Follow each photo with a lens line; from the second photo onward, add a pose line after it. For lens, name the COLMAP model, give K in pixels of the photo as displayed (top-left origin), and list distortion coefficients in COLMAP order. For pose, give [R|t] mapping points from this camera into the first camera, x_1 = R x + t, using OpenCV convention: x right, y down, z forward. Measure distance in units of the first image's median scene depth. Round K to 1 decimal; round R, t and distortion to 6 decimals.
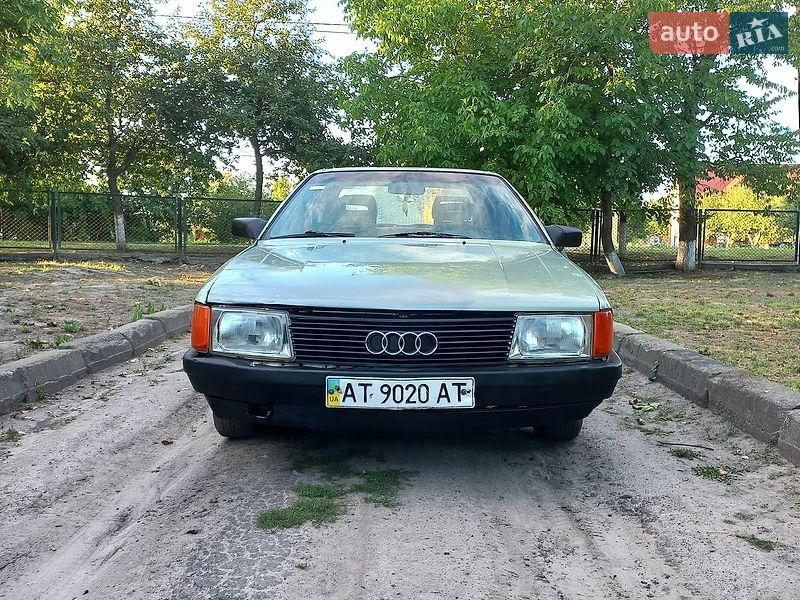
lens RADIAL K [[755.4, 0, 396.2], [0, 755.4, 298.0], [0, 0, 1]] dist [0.116933, -0.202647]
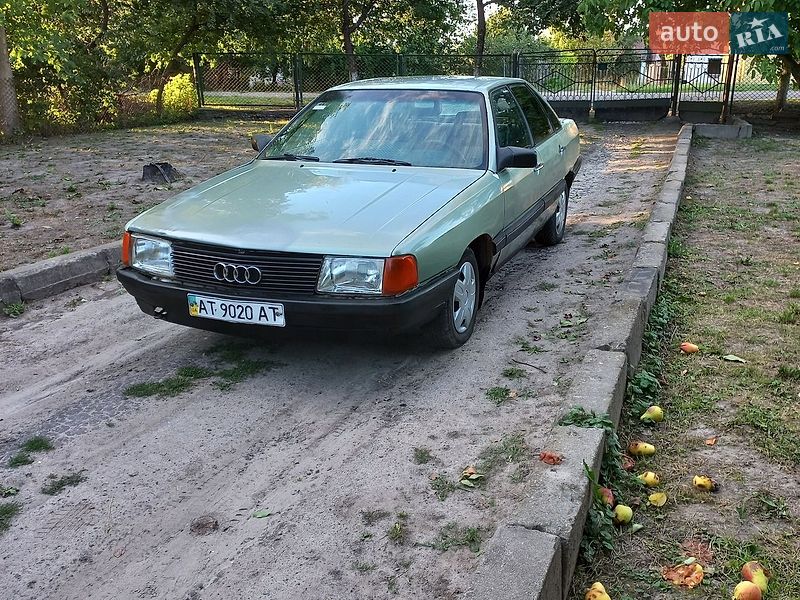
lens RADIAL K [[755.4, 0, 396.2], [0, 755.4, 298.0], [0, 0, 1]] dist [0.116933, -0.202647]
pose [[0.927793, 0.089076, -0.362305, 0.685285], [-0.010697, 0.977033, 0.212819, -0.167494], [0.372941, -0.193577, 0.907437, -0.094692]]
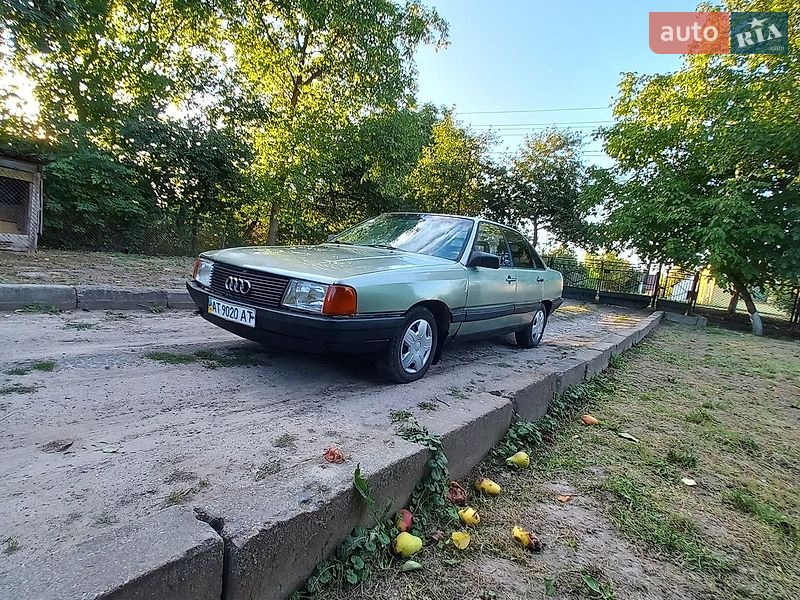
lens RADIAL K [[413.7, 0, 389.5], [0, 413.7, 307.4], [0, 0, 1]] dist [0.001647, -0.000990]
pose [[0.794253, 0.161083, -0.585845, 0.814115], [-0.167821, 0.984867, 0.043277, 0.007371], [0.583951, 0.063944, 0.809267, 0.380404]]
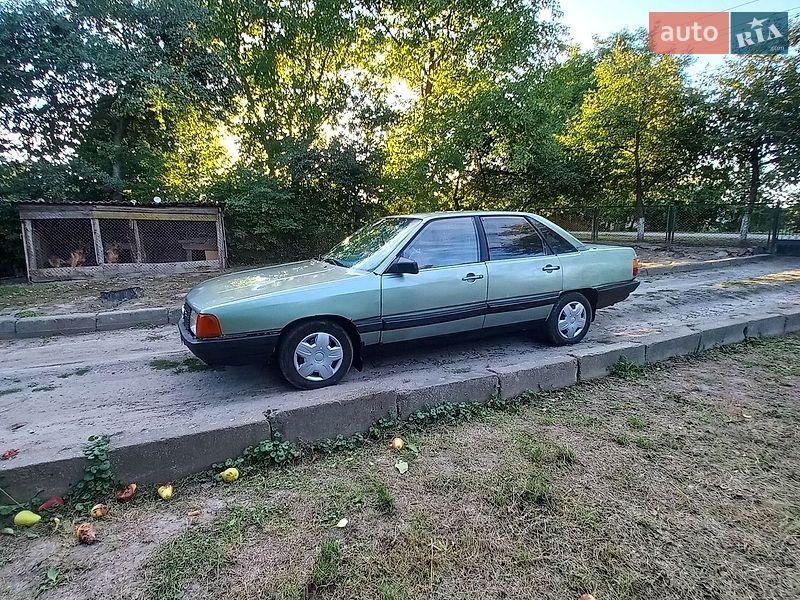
lens RADIAL K [[417.7, 0, 389.1], [0, 417.7, 300.0], [0, 0, 1]] dist [0.012538, -0.009900]
pose [[0.417952, 0.150379, -0.895937, 1.347798], [-0.057516, 0.988606, 0.139102, -0.182994], [0.906647, -0.006607, 0.421839, 0.945564]]
